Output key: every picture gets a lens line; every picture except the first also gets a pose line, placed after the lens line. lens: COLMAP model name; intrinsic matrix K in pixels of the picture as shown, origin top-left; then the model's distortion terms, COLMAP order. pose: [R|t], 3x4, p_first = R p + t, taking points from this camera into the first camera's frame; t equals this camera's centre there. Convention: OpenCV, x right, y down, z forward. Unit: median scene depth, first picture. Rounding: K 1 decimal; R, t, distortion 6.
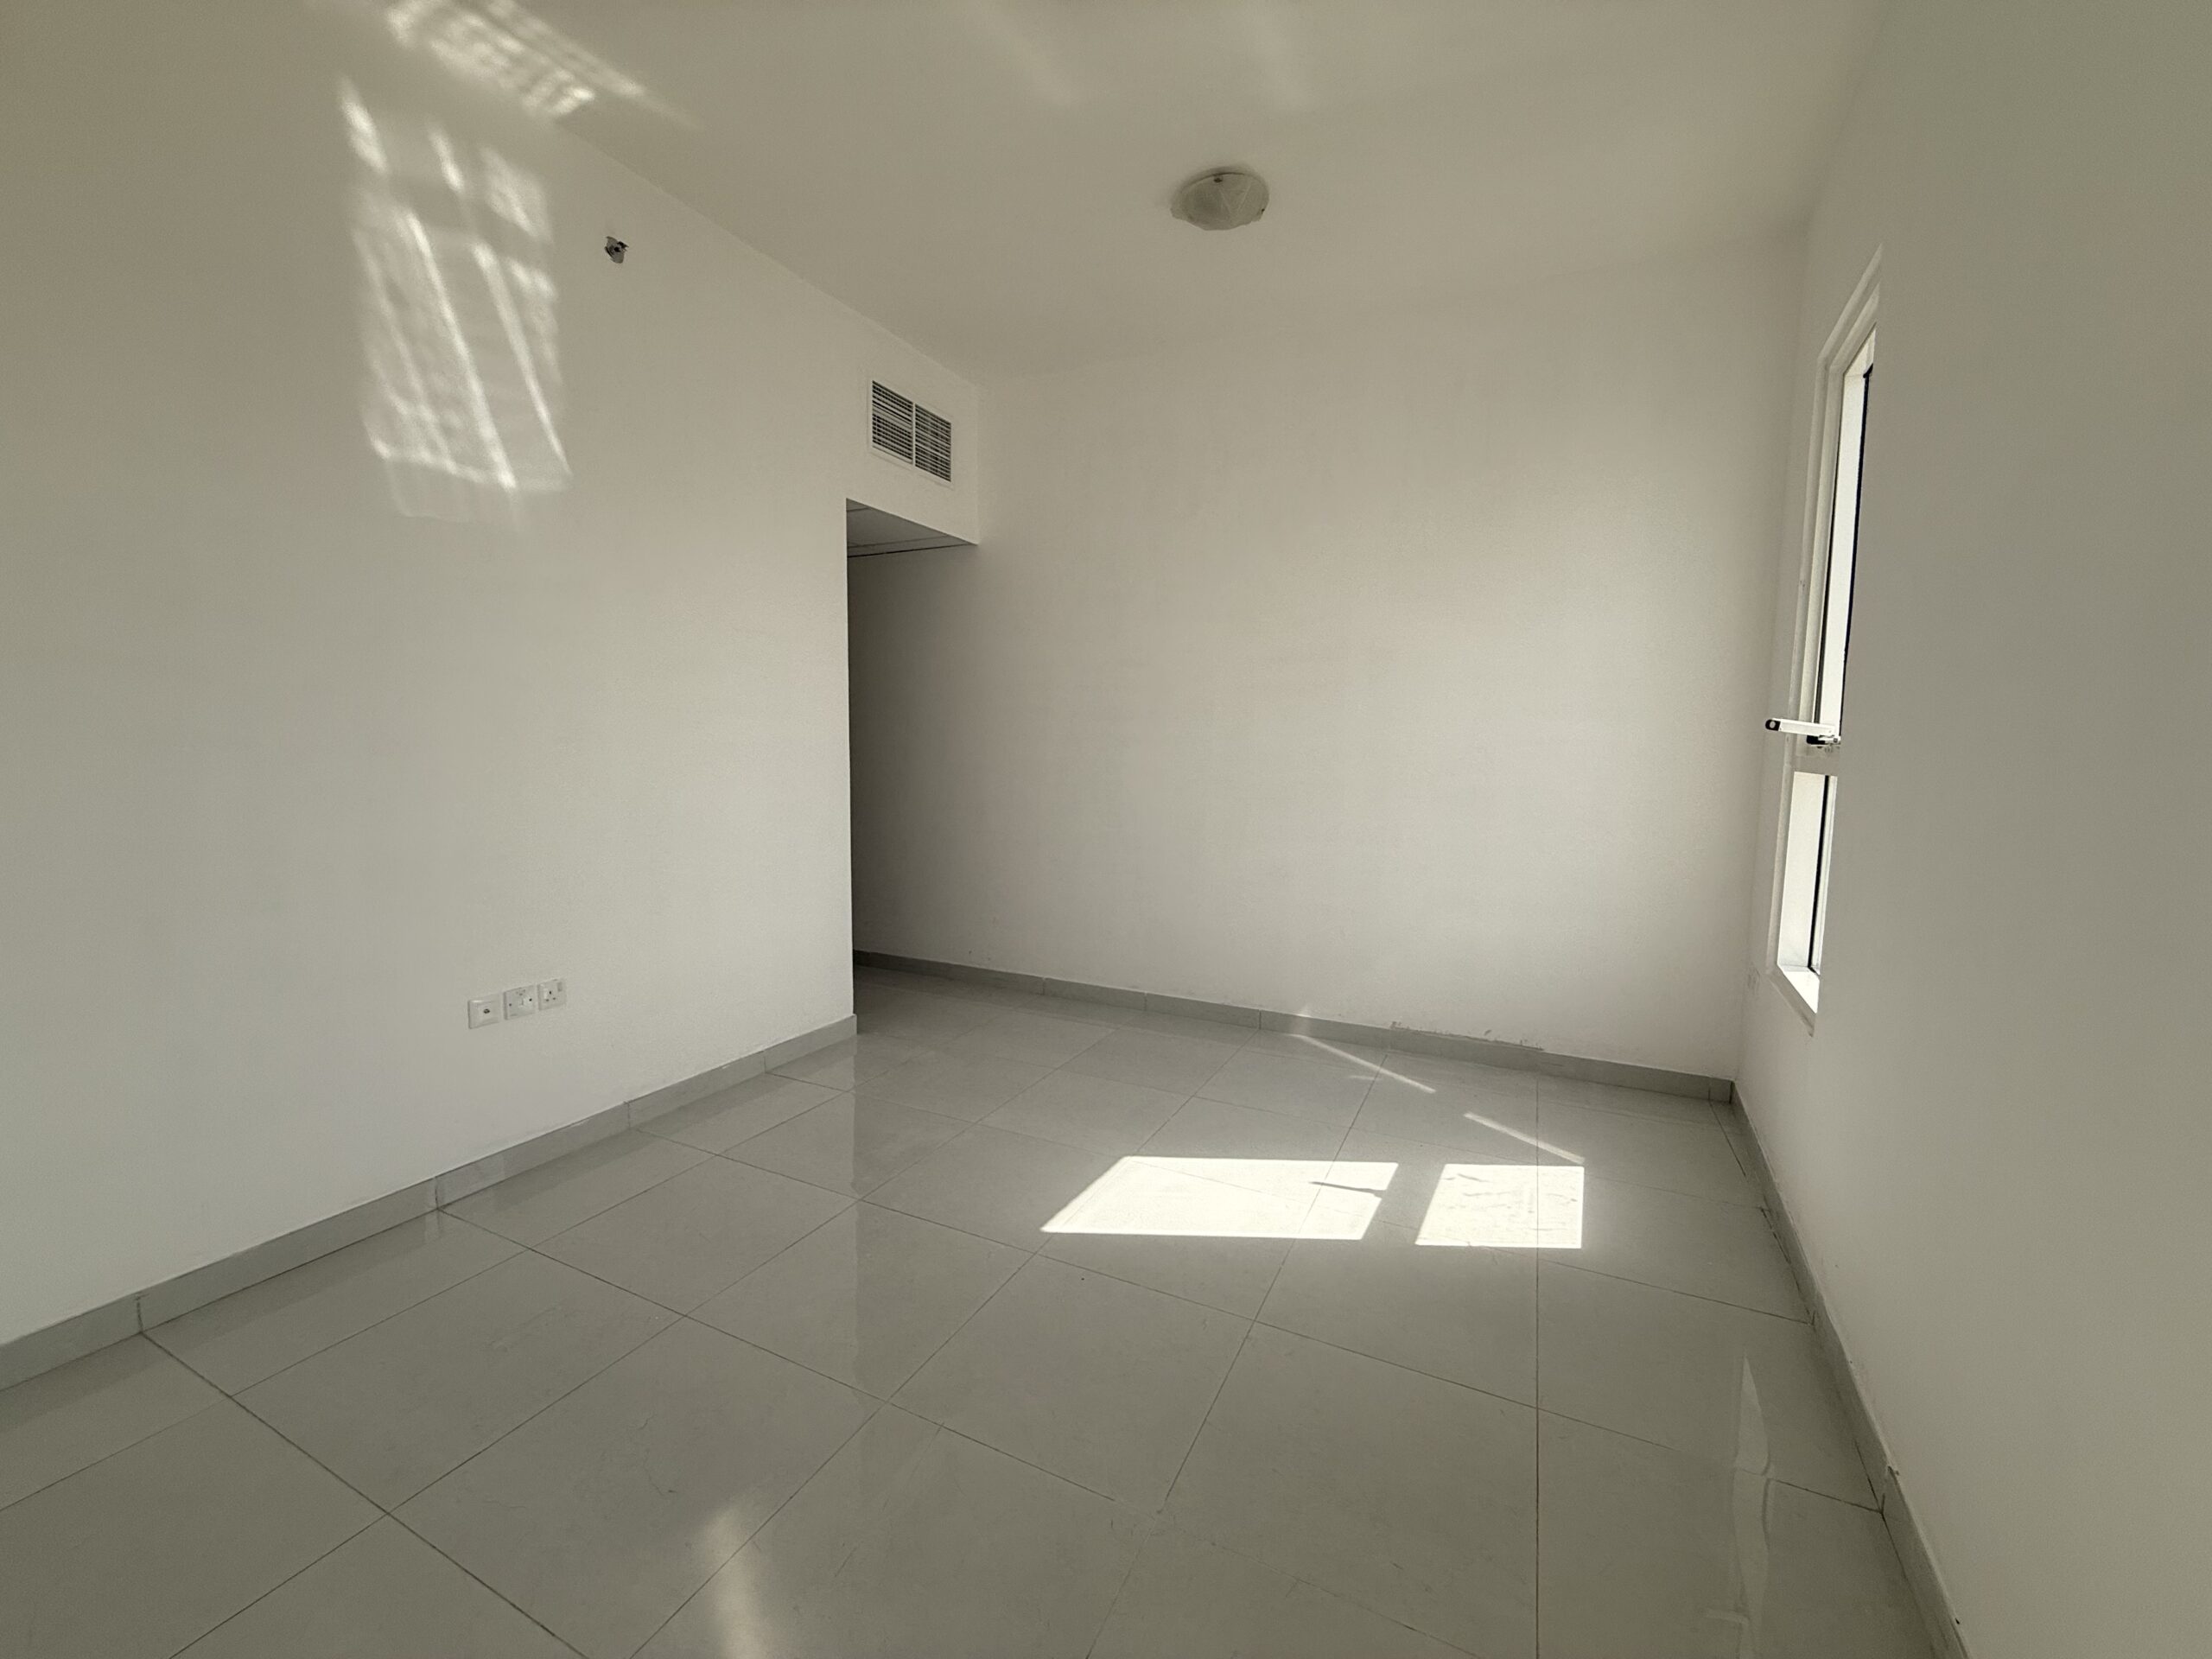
lens RADIAL K [[876.8, 0, 1104.1], [0, 876.8, 828.5], [0, 0, 1]] dist [-0.001446, 0.000124]
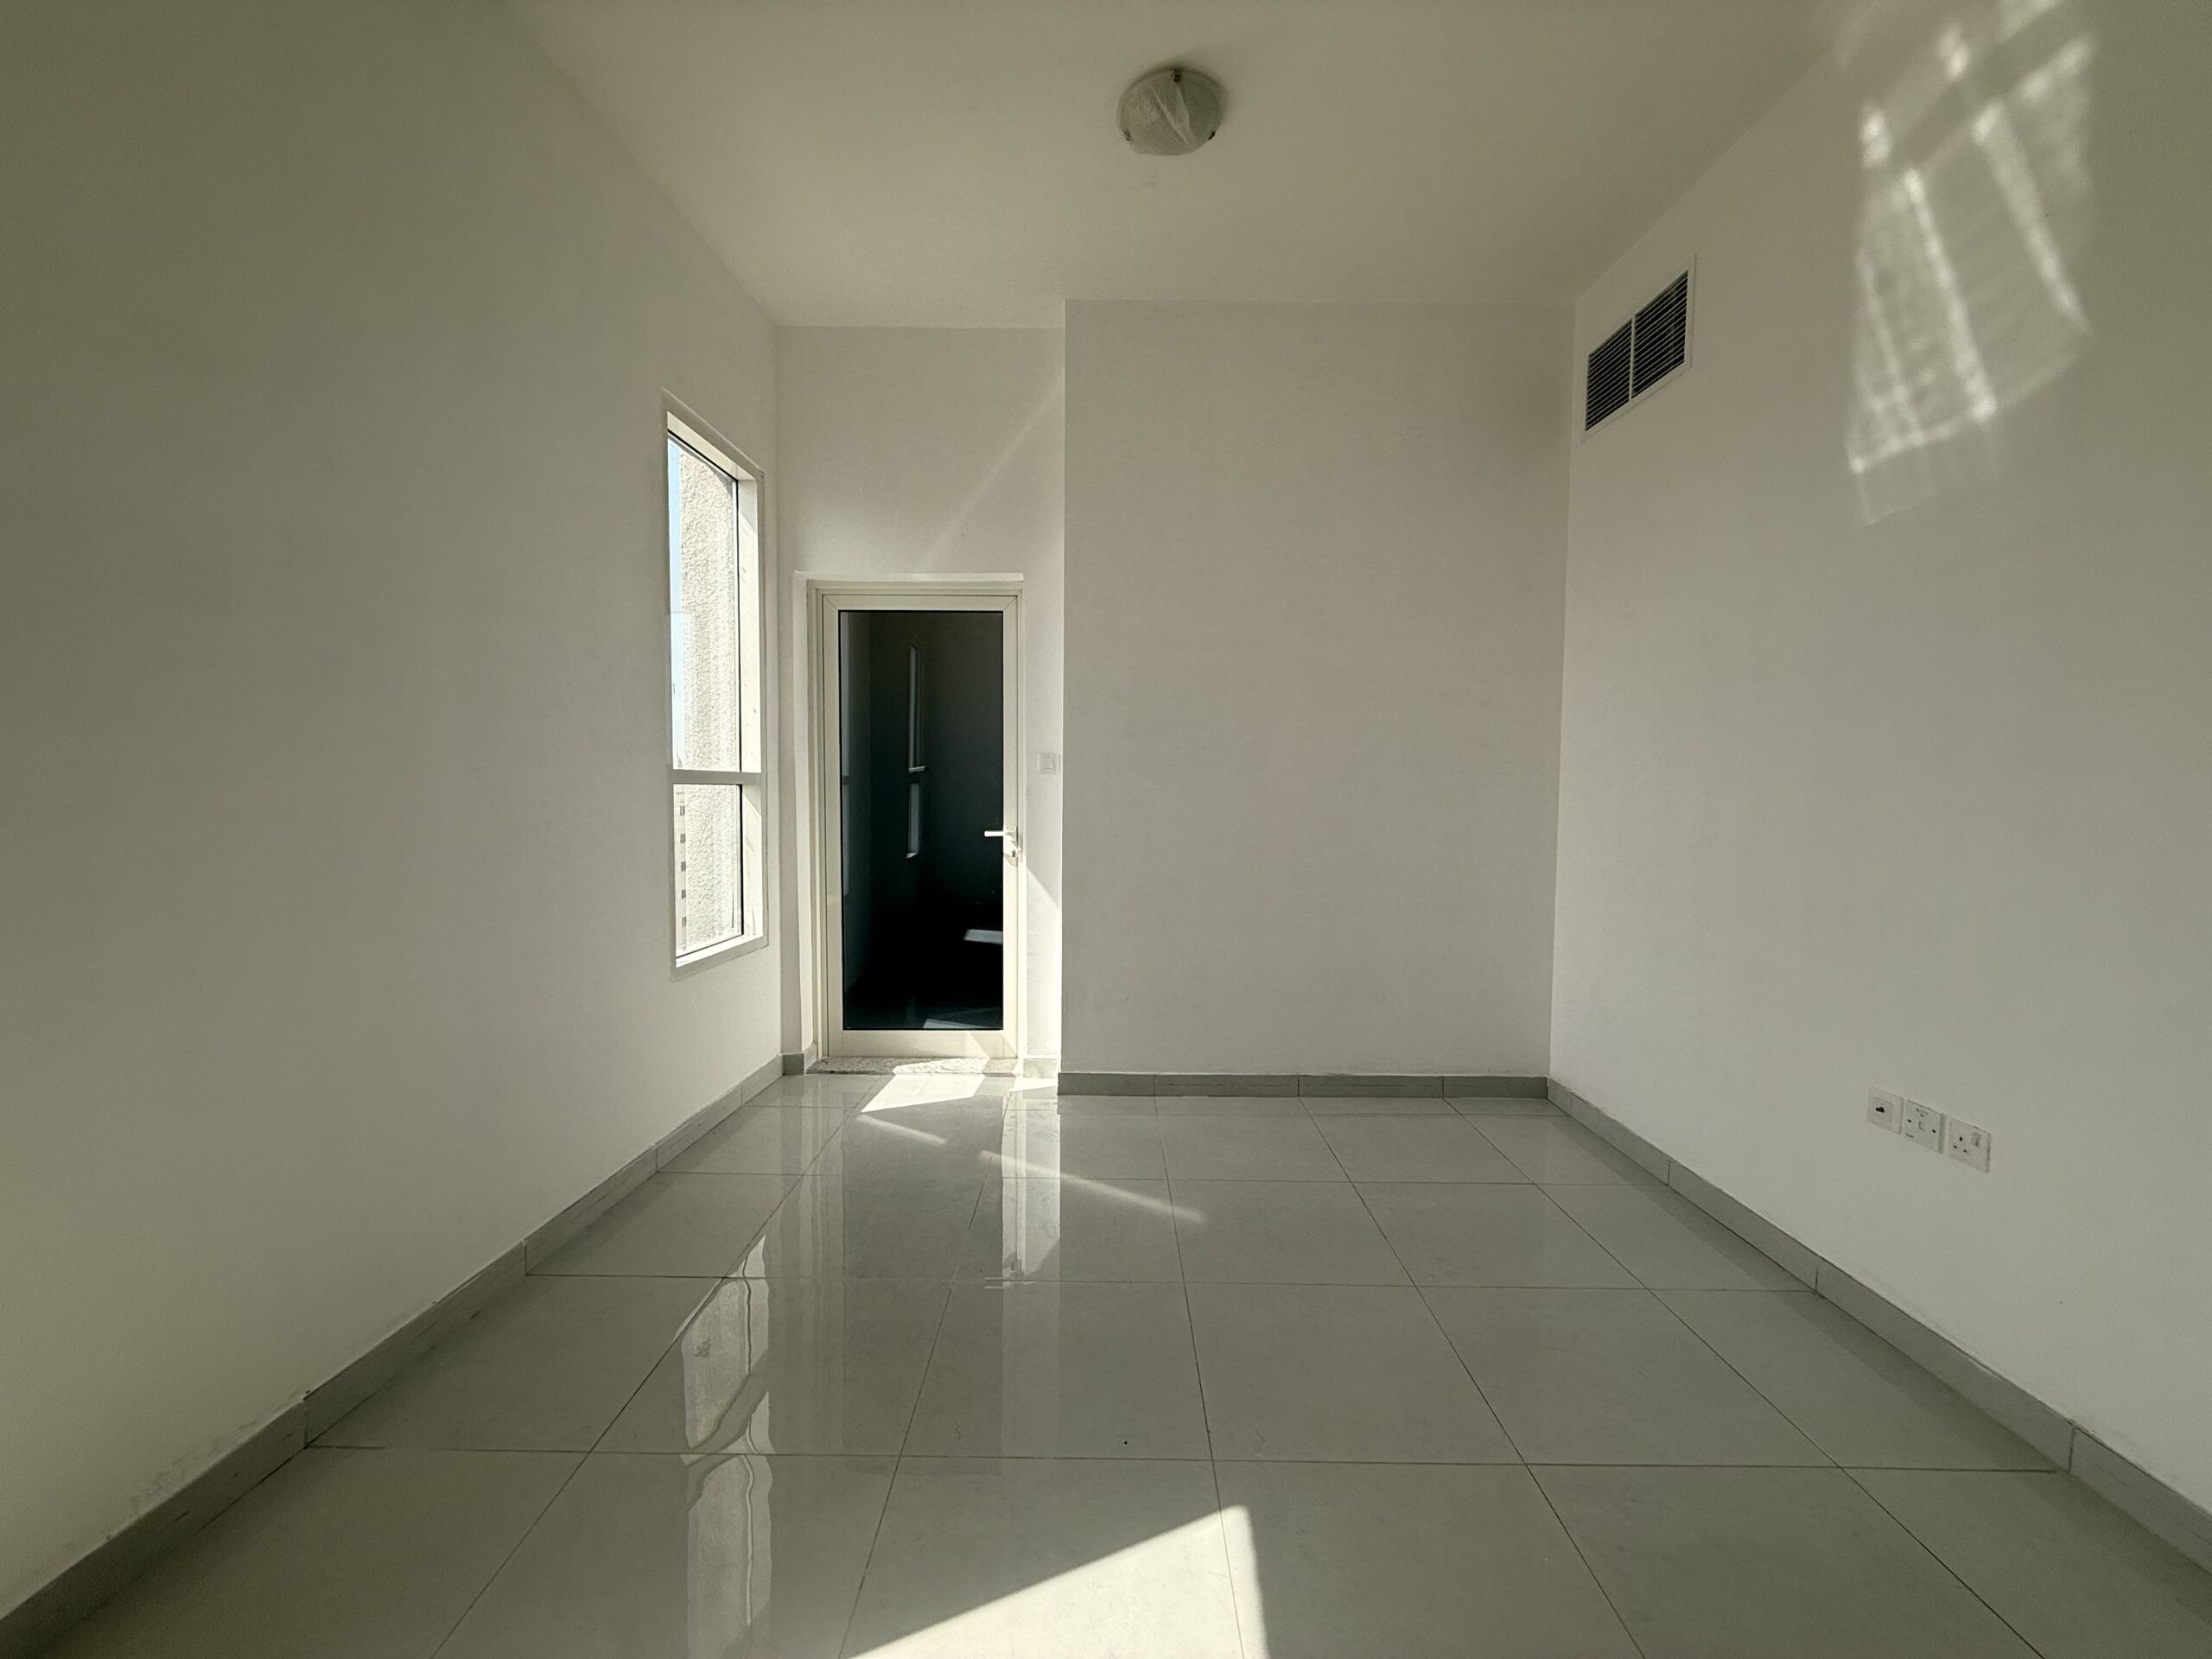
lens RADIAL K [[876.8, 0, 1100.9], [0, 876.8, 823.7], [0, 0, 1]] dist [-0.001446, 0.000124]
pose [[-0.899497, 0.000862, -0.436926, 0.255182], [-0.059976, 0.990288, 0.125428, -0.096432], [0.432791, 0.139027, -0.890710, 1.232356]]
